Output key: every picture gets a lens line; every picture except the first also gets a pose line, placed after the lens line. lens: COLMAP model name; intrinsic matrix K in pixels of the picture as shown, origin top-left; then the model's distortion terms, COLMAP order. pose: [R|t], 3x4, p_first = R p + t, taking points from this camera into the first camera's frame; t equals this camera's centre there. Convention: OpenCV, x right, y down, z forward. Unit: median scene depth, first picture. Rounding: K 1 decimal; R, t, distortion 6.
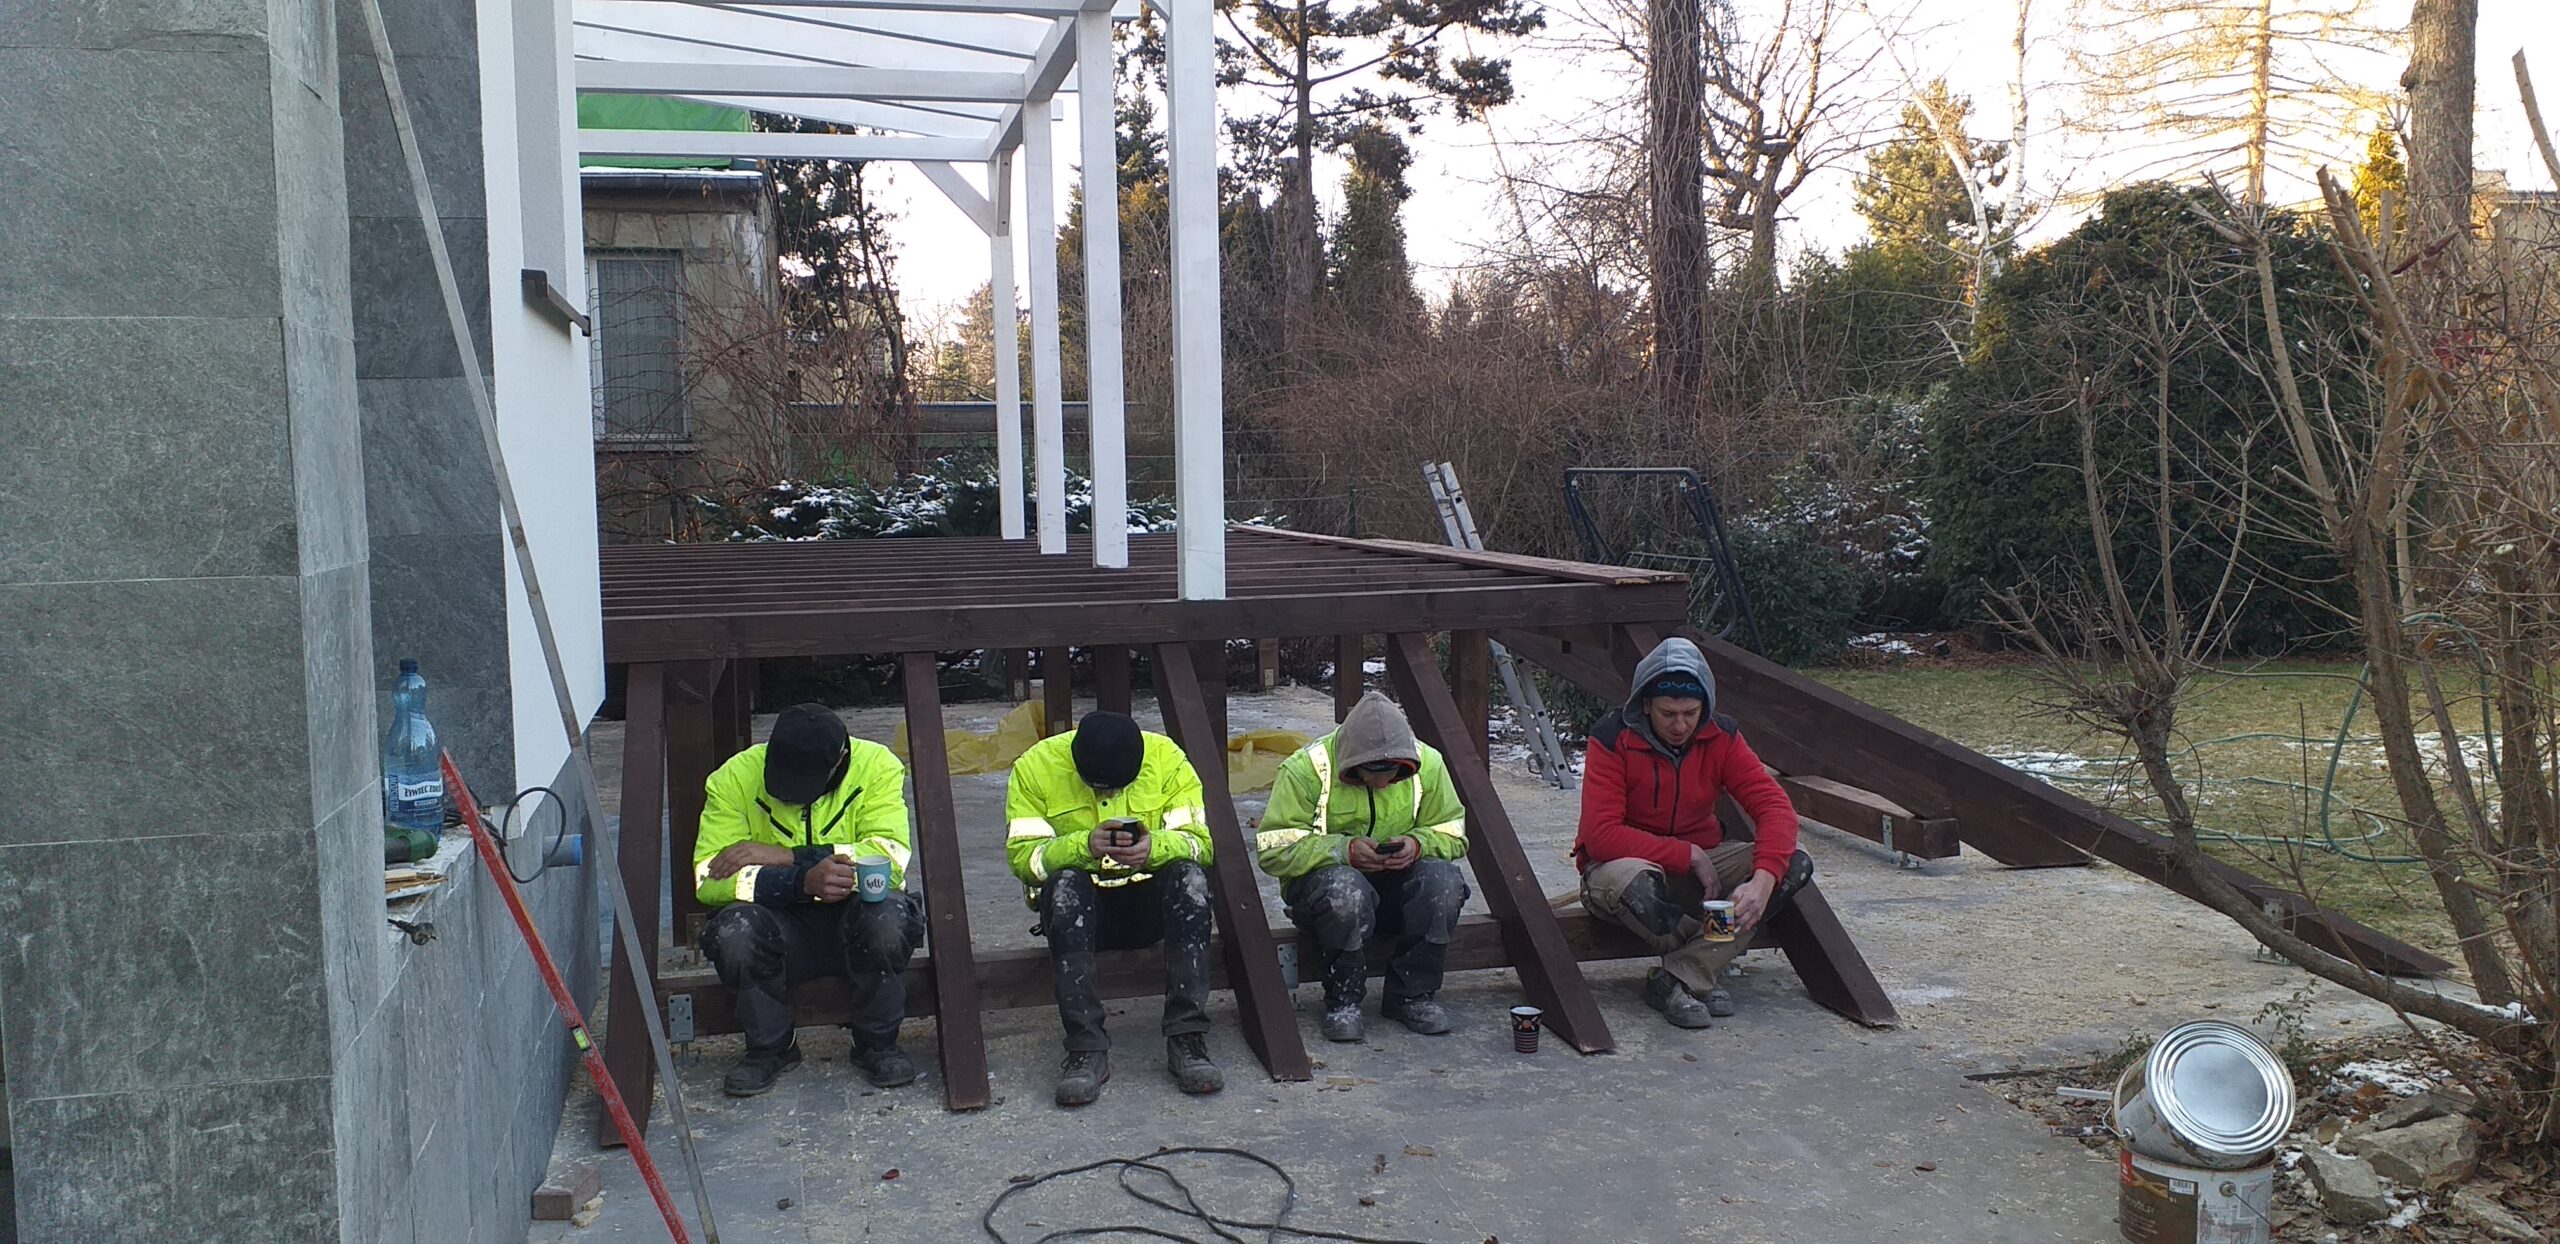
lens RADIAL K [[1964.3, 0, 1369.9], [0, 1964.3, 626.1], [0, 0, 1]] dist [0.258879, -0.754526]
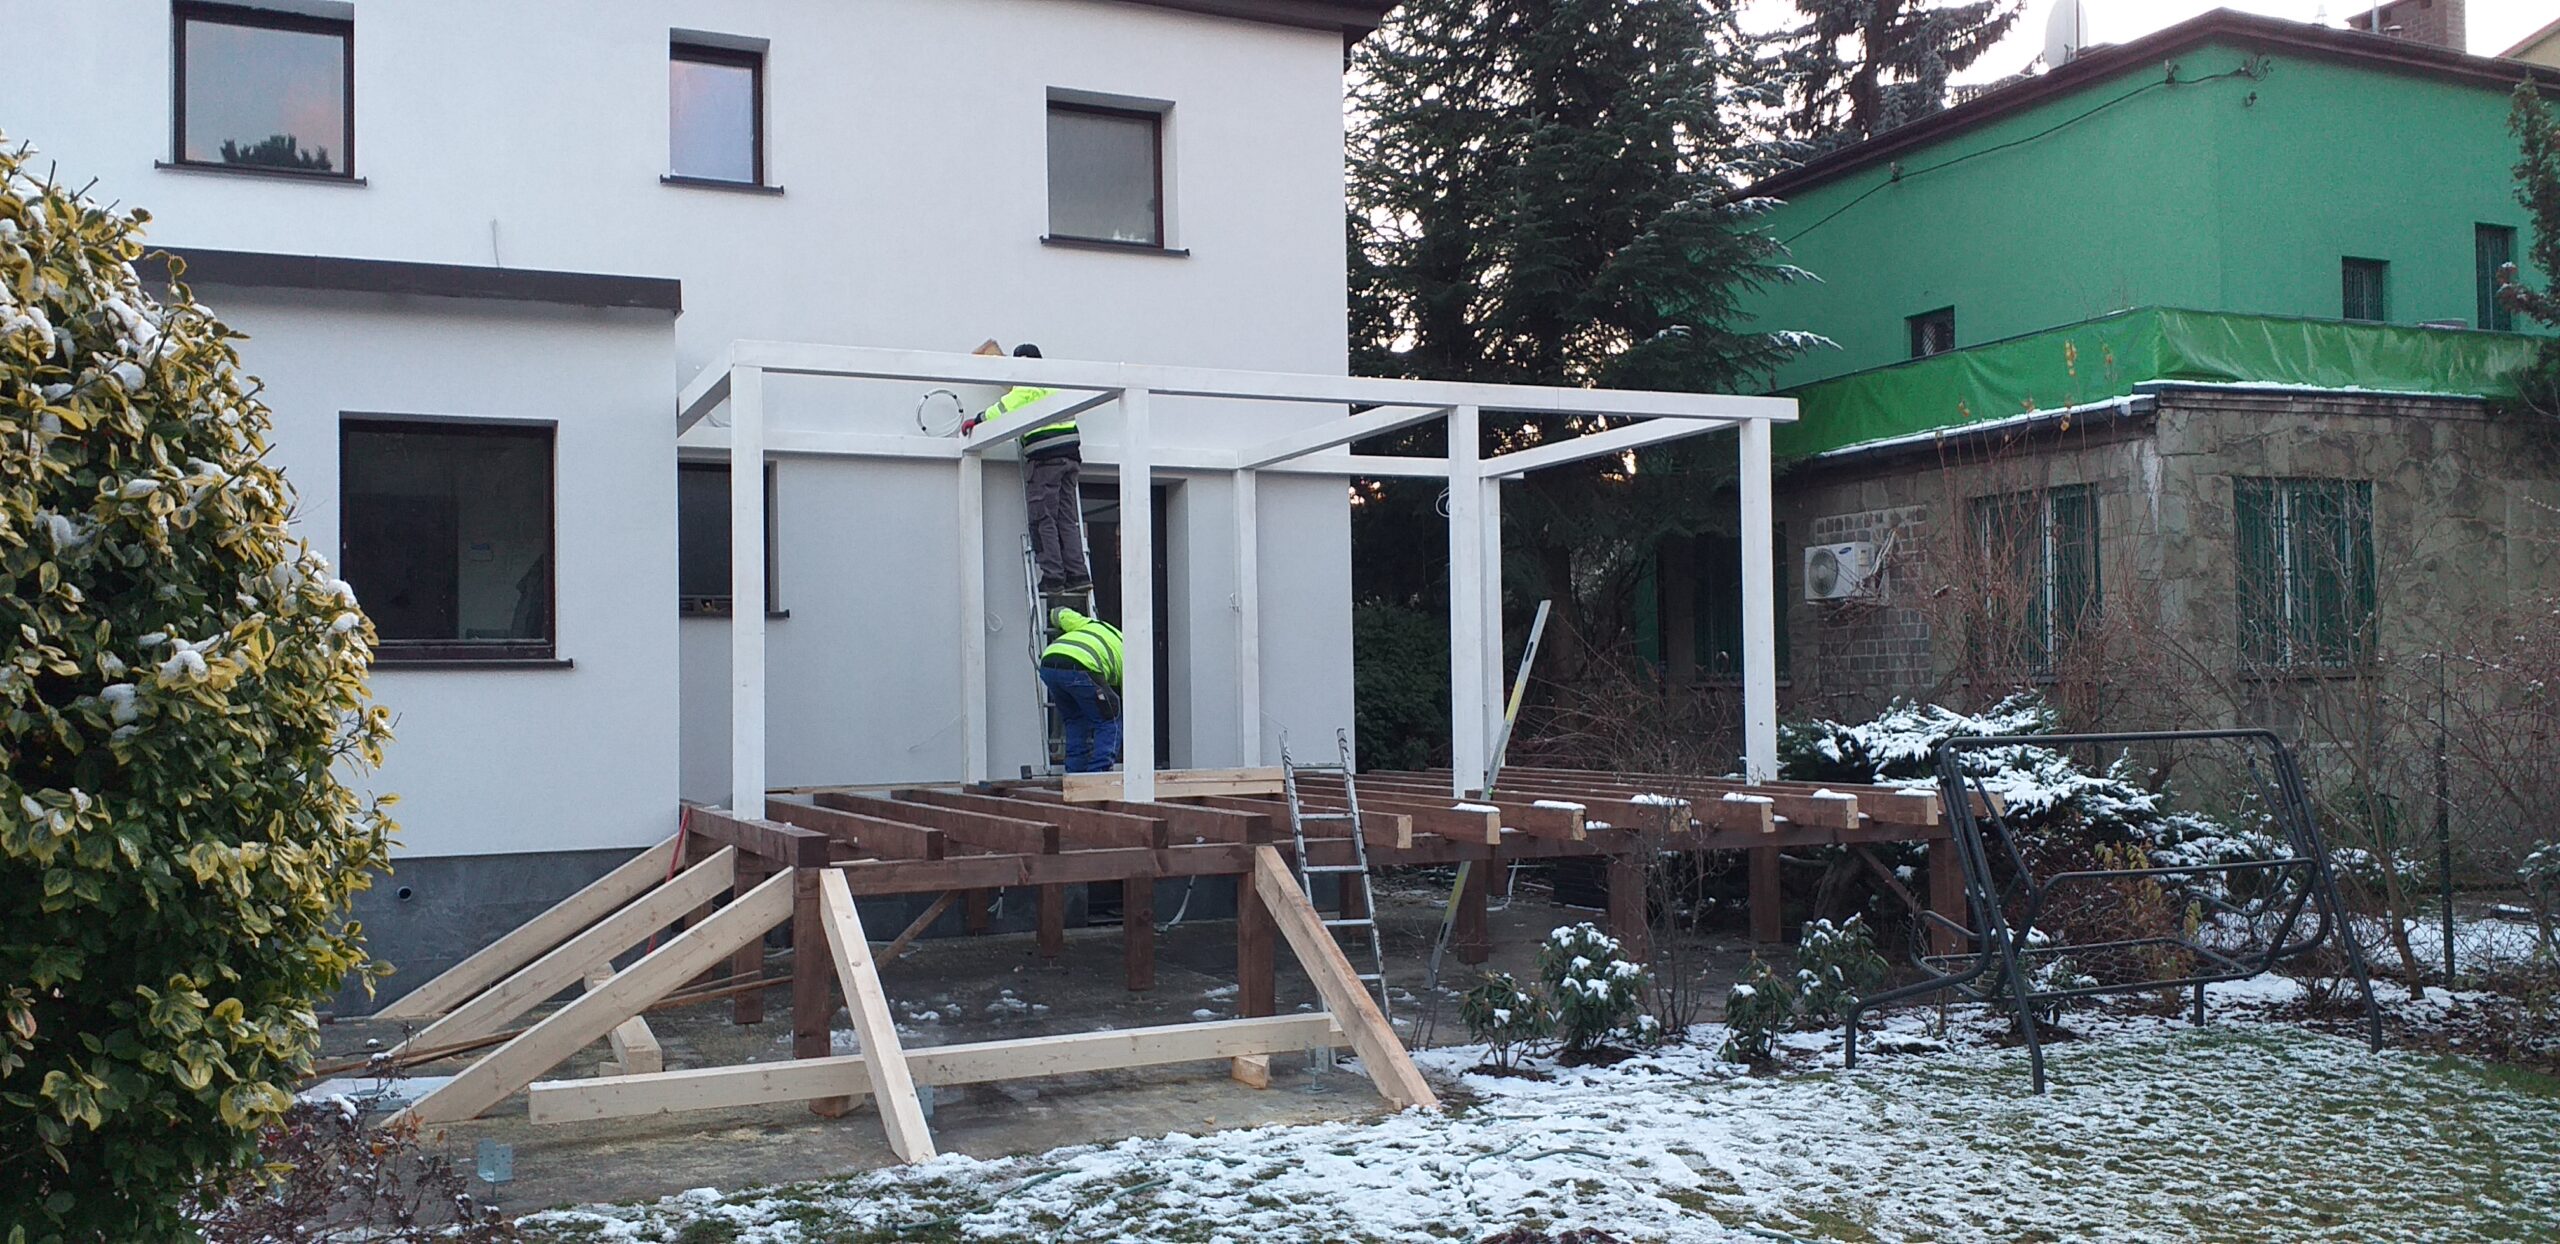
lens RADIAL K [[2025.1, 0, 1312.4], [0, 2025.1, 649.6], [0, 0, 1]] dist [0.187727, -0.454991]
pose [[0.186400, -0.008018, -0.982441, 0.645092], [-0.071431, 0.997210, -0.021691, -0.058429], [0.979874, 0.074220, 0.185308, 0.467541]]
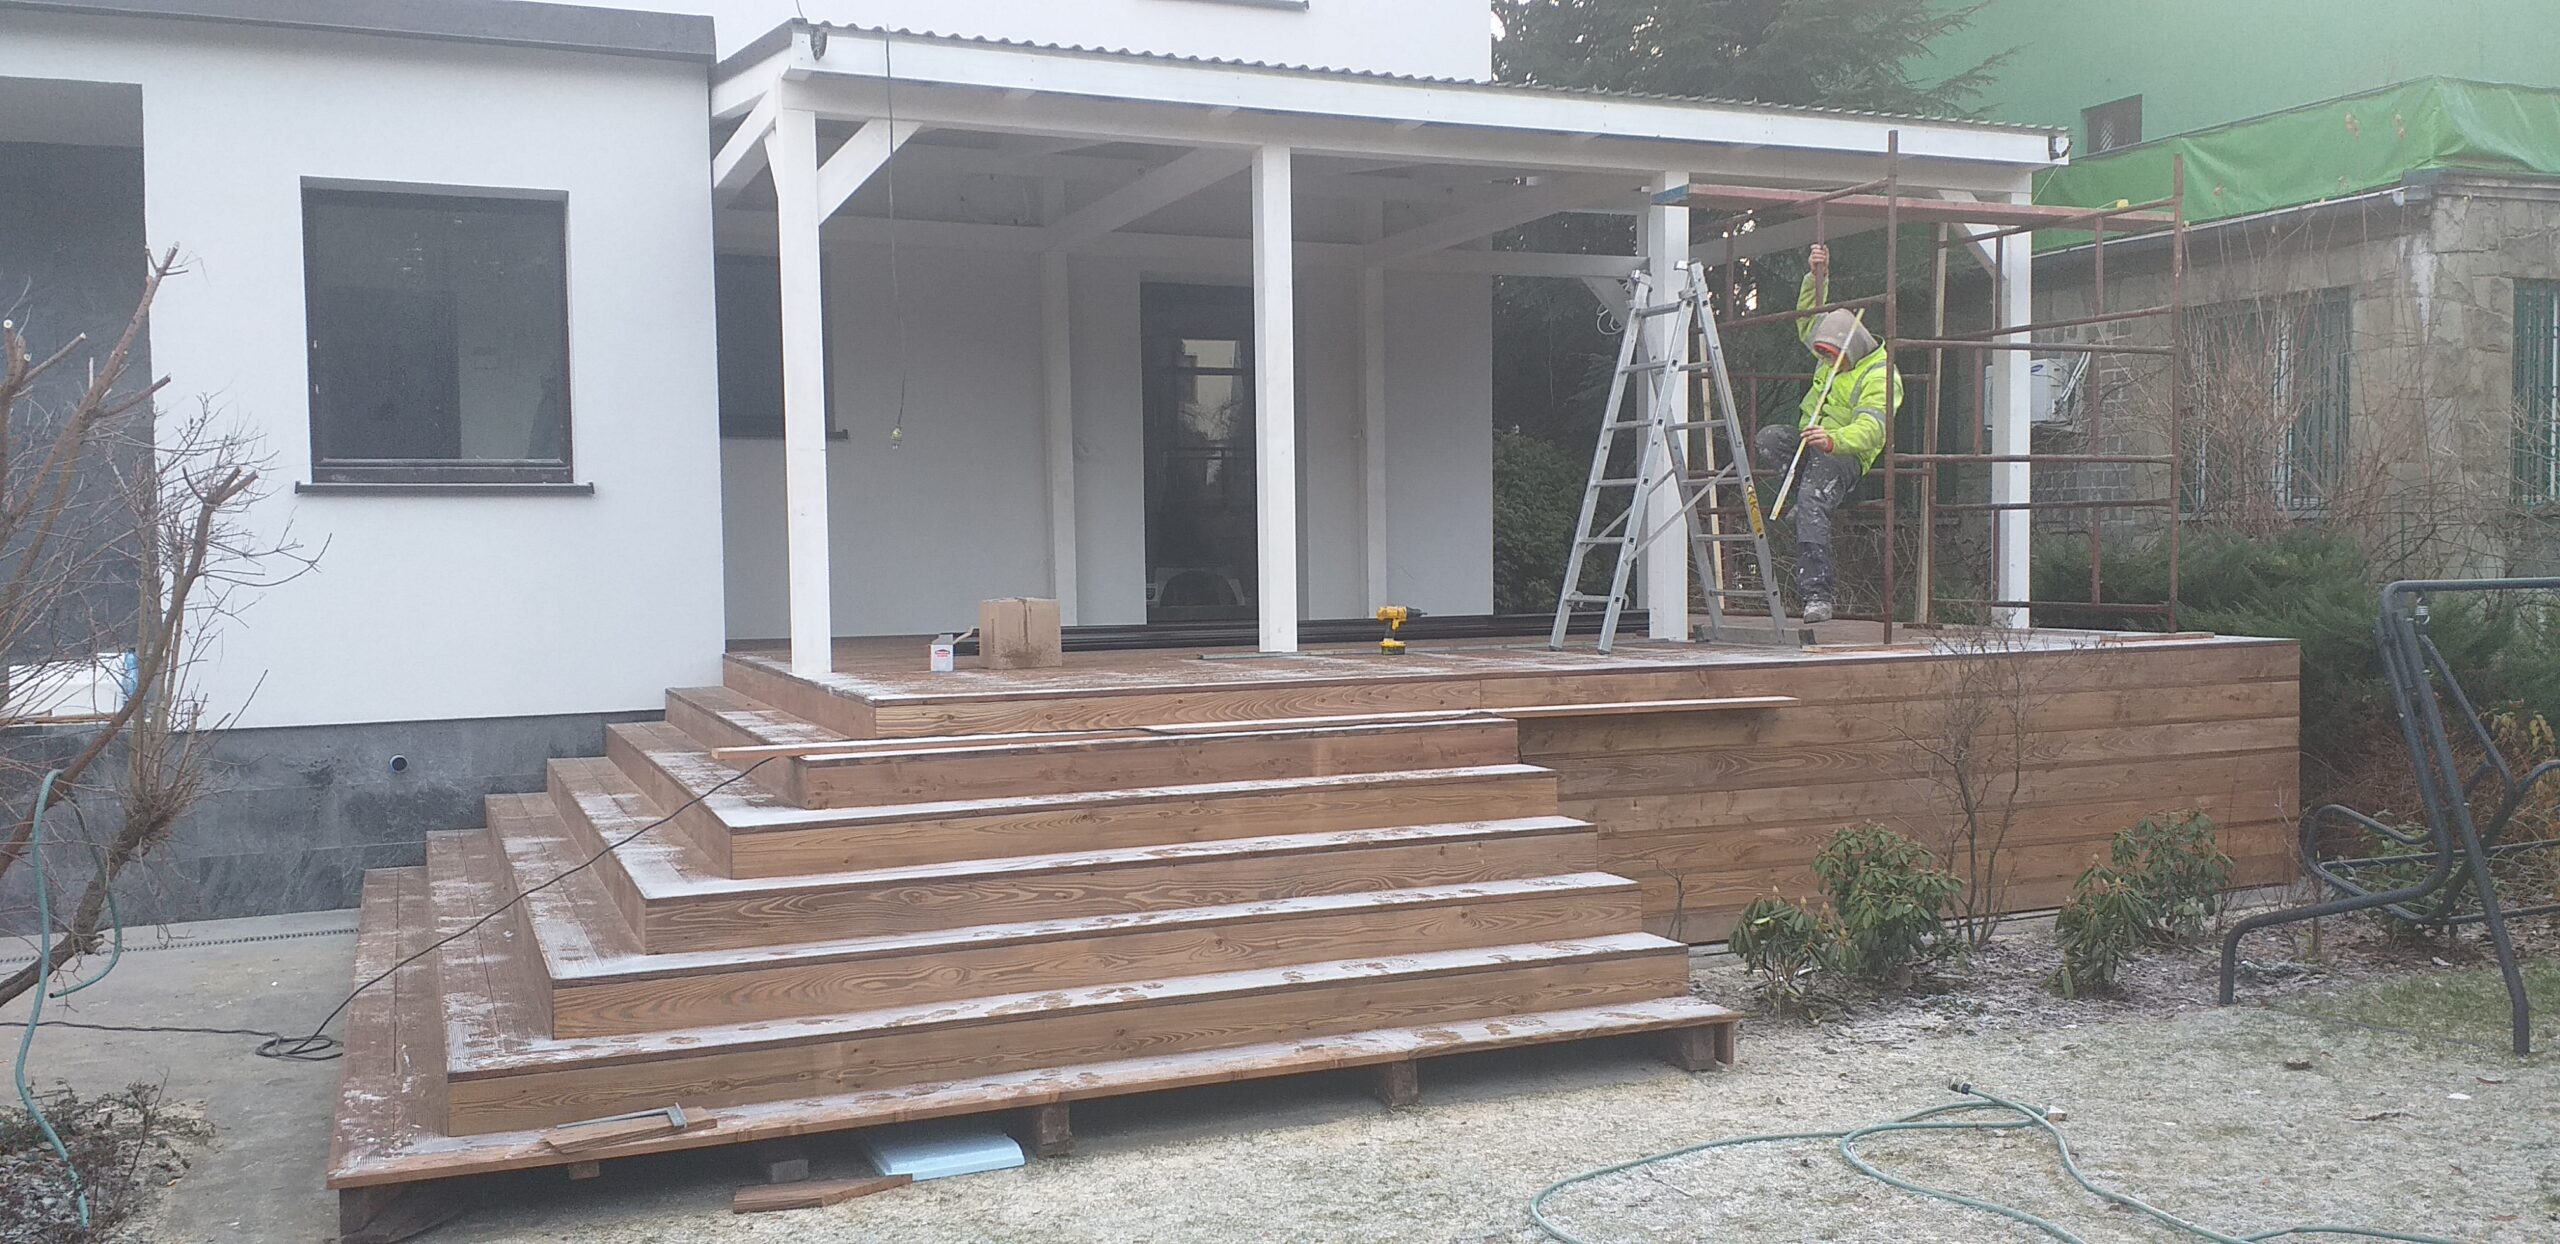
lens RADIAL K [[2053.0, 0, 1319.3], [0, 2053.0, 642.0], [0, 0, 1]] dist [0.096591, -0.146084]
pose [[0.172122, 0.063758, -0.983010, 0.511801], [-0.073848, 0.995930, 0.051666, -0.052617], [0.982304, 0.063701, 0.176130, 0.450360]]
